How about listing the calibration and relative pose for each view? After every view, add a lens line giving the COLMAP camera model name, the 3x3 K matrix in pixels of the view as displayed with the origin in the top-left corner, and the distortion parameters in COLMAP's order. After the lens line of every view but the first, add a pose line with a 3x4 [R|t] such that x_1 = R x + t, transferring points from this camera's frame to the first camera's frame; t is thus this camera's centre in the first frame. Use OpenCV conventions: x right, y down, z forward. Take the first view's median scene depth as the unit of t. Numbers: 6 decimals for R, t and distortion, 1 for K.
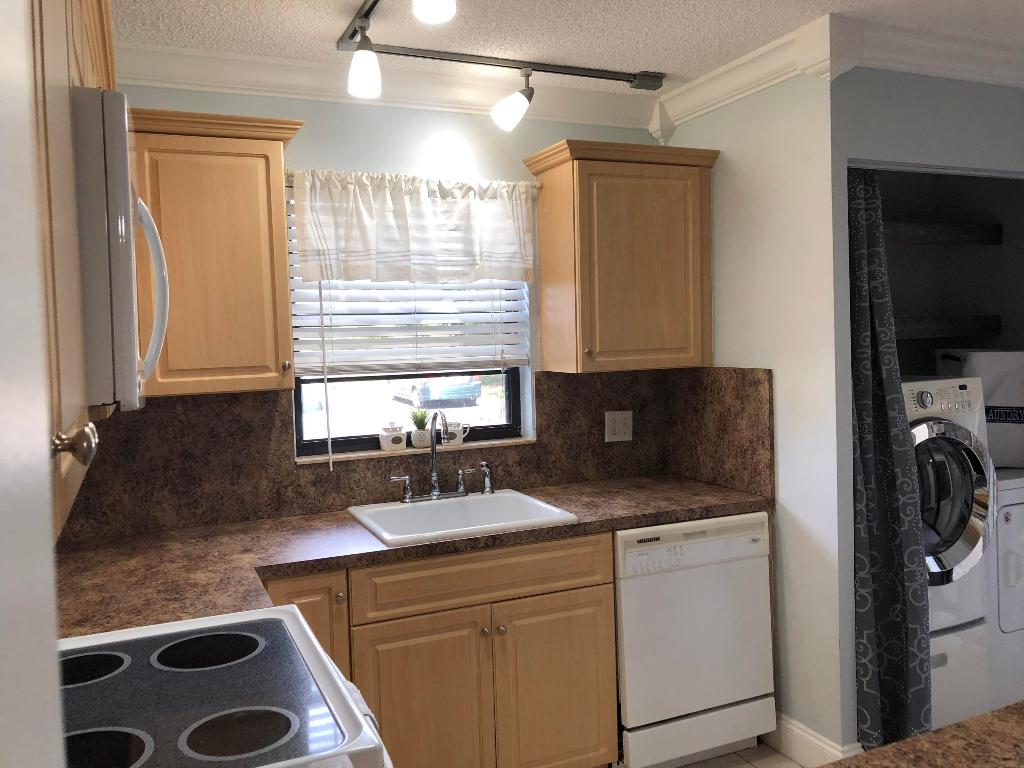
lens RADIAL K [[827.3, 0, 512.0], [0, 827.3, 384.0], [0, 0, 1]] dist [0.111211, -0.318245]
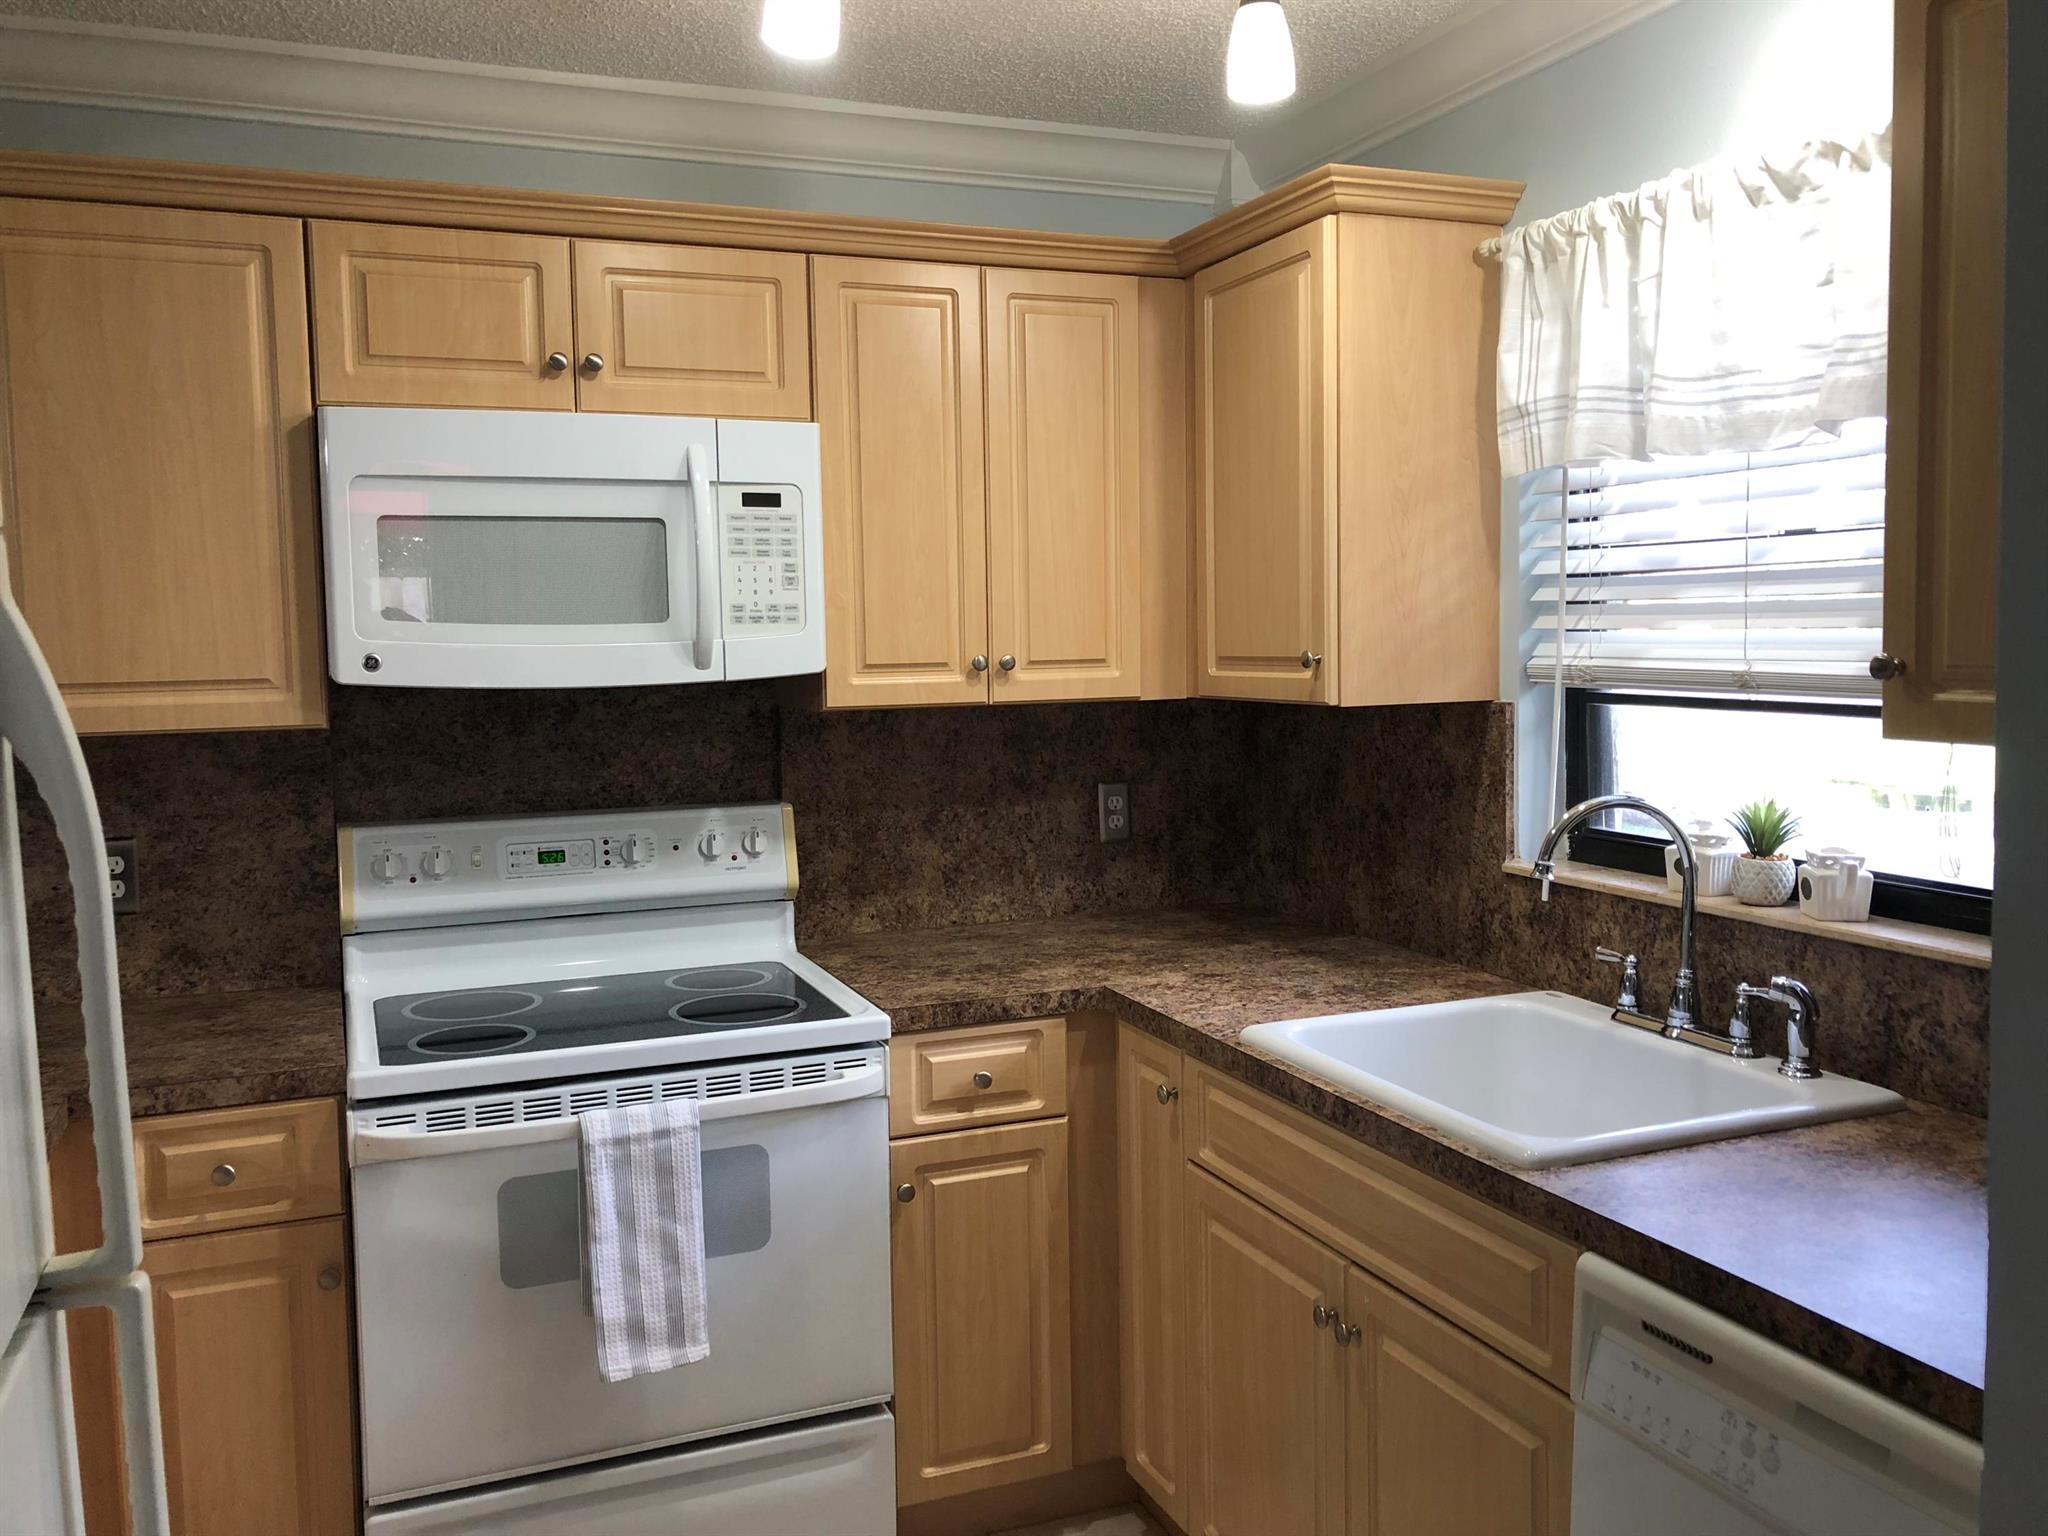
lens RADIAL K [[1680.1, 0, 1024.0], [0, 1680.1, 768.0], [0, 0, 1]] dist [0.007864, 0.004440]
pose [[-0.039070, 0.115066, -0.992589, 0.670543], [-0.038782, 0.992425, 0.116574, -0.059758], [0.998484, 0.043049, -0.034312, 0.737460]]
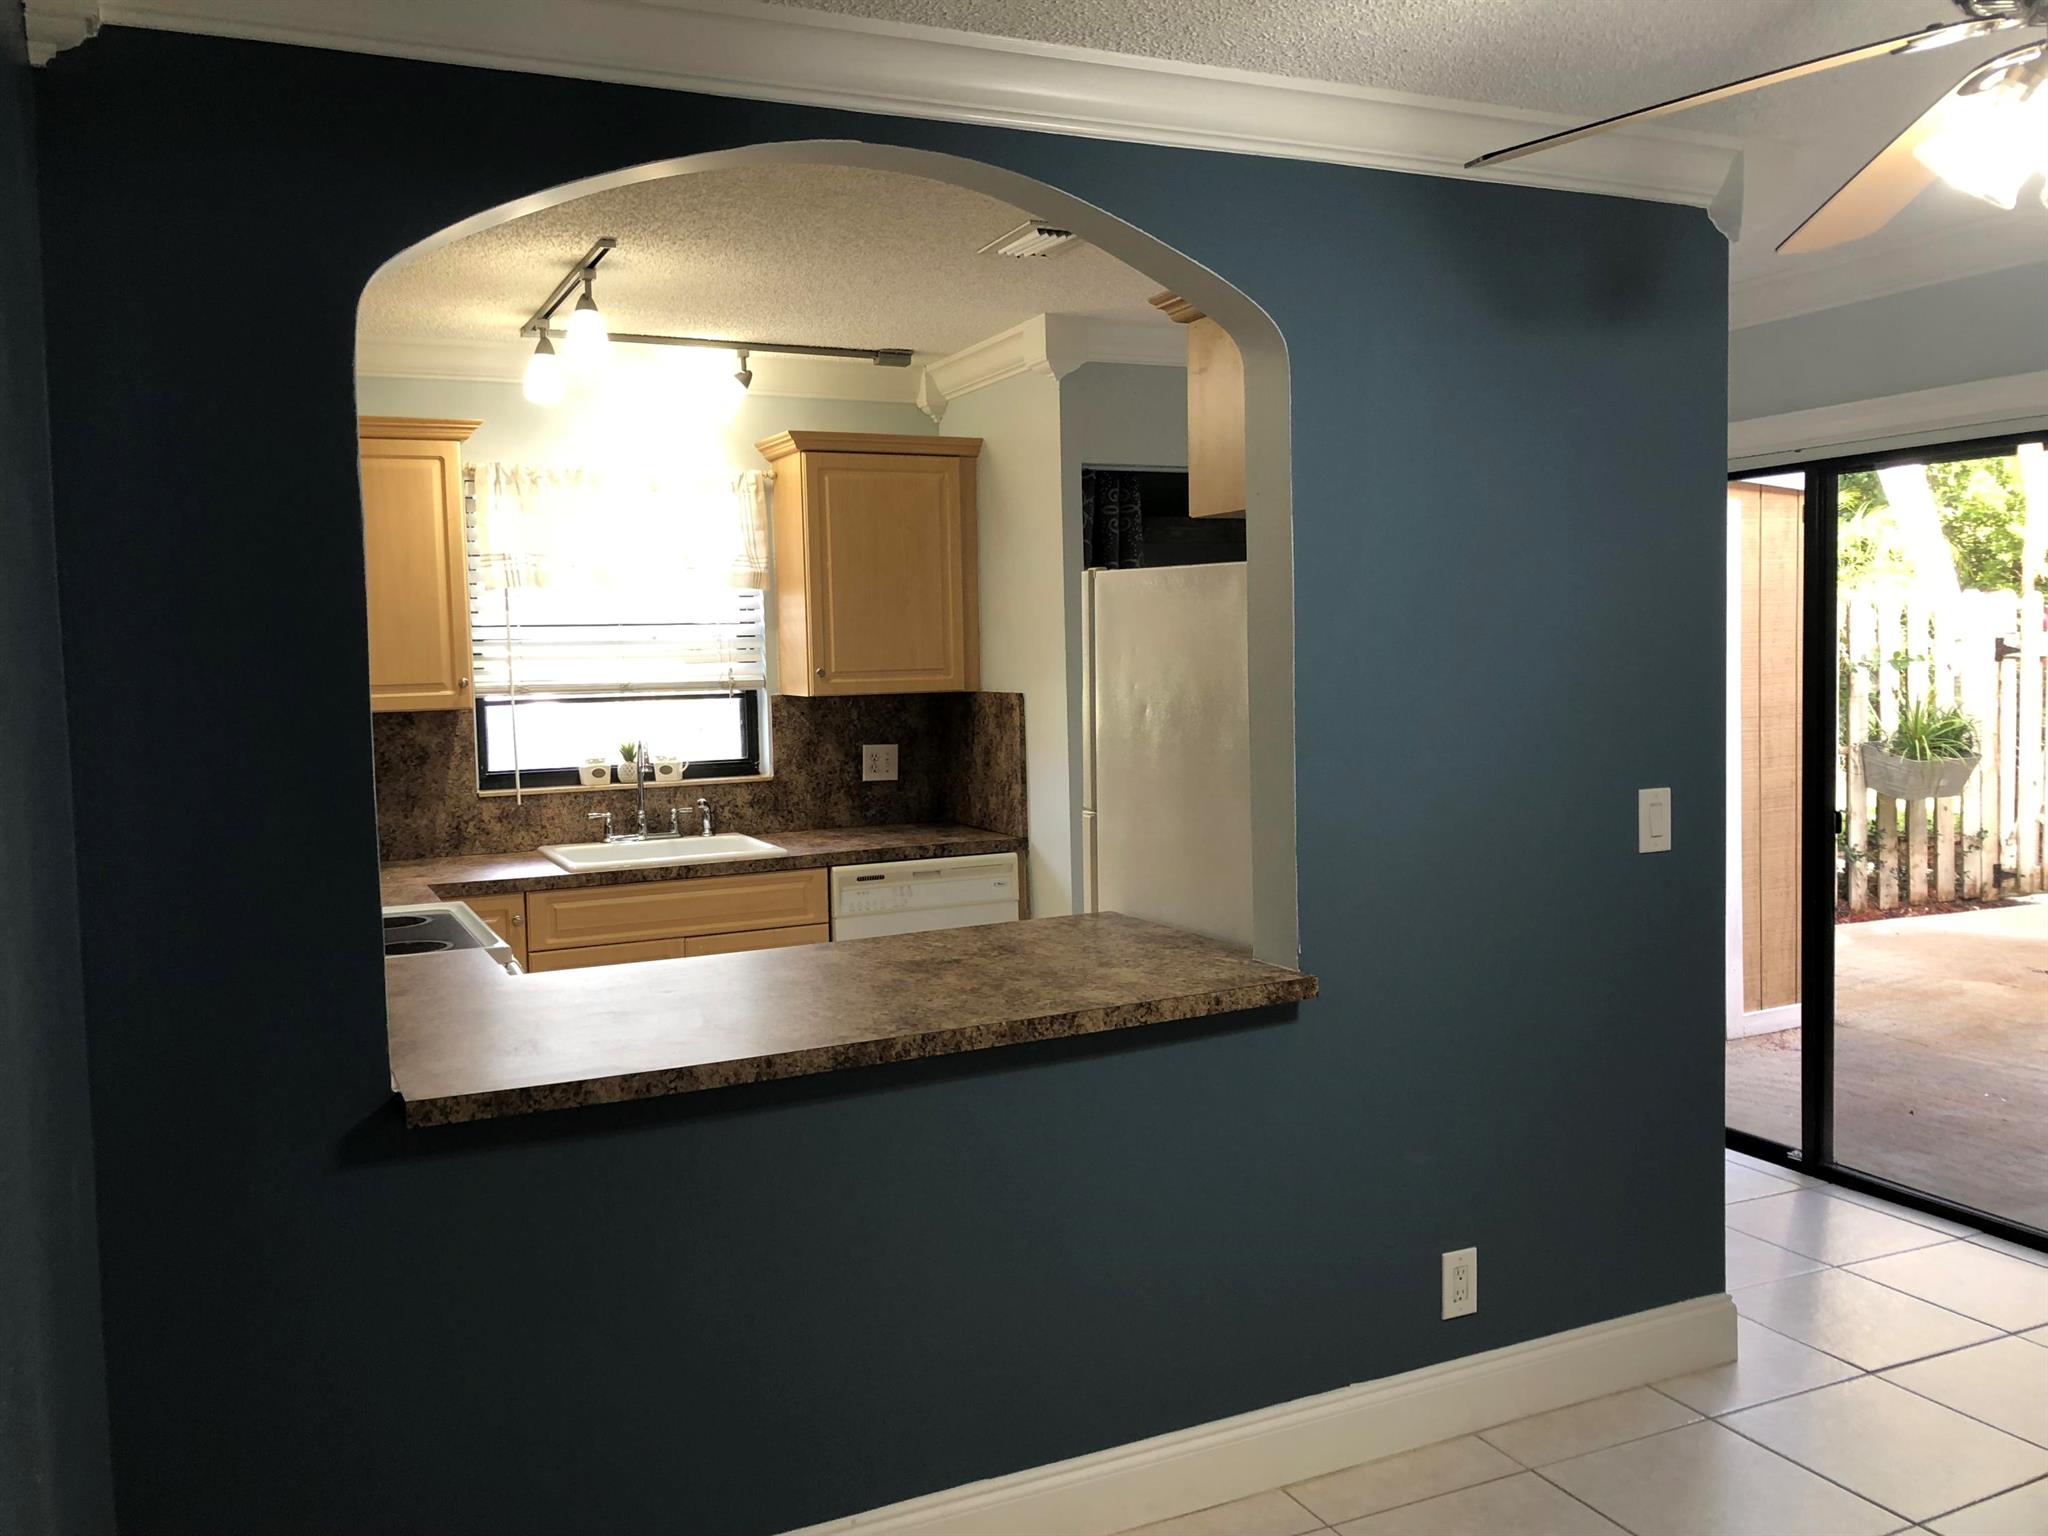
lens RADIAL K [[1654.5, 0, 1024.0], [0, 1654.5, 768.0], [0, 0, 1]] dist [0.111211, -0.318245]
pose [[0.999622, 0.004161, 0.027158, 0.262657], [-0.004532, 0.999897, 0.013630, 0.038375], [-0.027099, -0.013748, 0.999538, -0.758940]]
